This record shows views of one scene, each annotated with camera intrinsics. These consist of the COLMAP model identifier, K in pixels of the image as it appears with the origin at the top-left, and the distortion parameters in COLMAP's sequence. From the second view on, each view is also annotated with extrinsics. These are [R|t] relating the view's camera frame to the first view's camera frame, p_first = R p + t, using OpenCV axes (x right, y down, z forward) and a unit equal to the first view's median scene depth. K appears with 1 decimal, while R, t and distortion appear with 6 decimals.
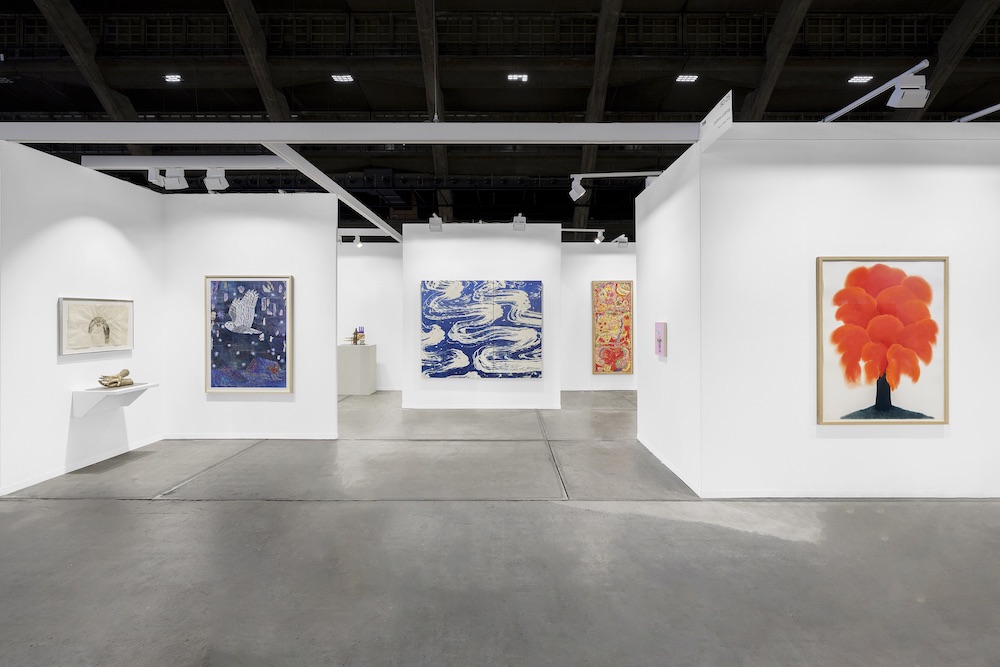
lens RADIAL K [[421.4, 0, 494.6], [0, 421.4, 325.0], [0, 0, 1]] dist [0.000989, 0.000002]
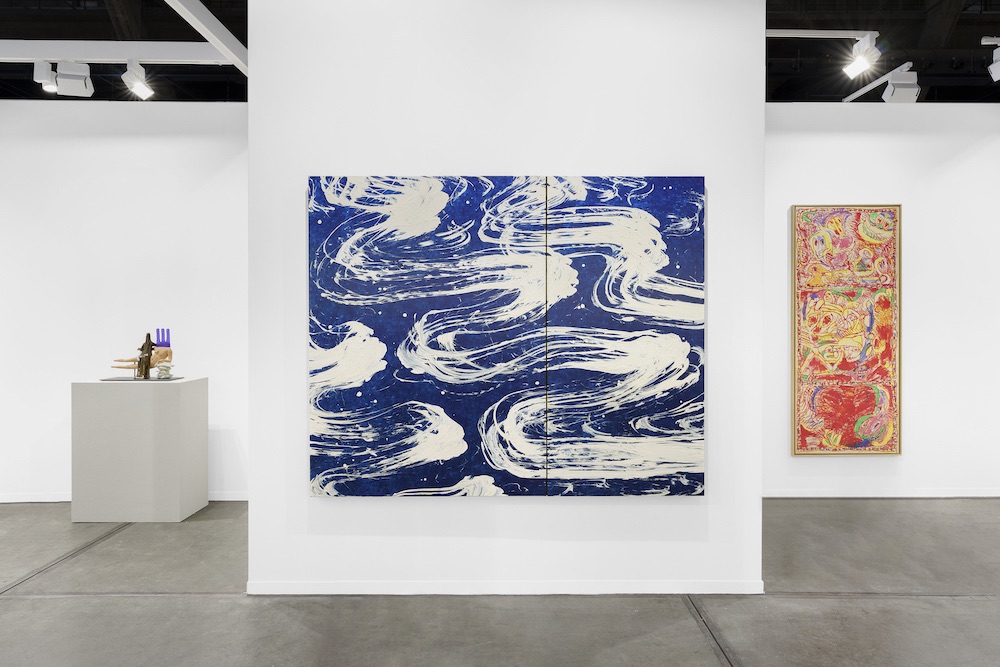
lens RADIAL K [[642.8, 0, 507.1], [0, 642.8, 336.5], [0, 0, 1]] dist [0.034947, -0.001223]
pose [[0.999648, -0.001382, 0.026486, -0.043476], [0.001011, 0.999901, 0.014010, 0.003564], [-0.026503, -0.013978, 0.999551, 0.533631]]
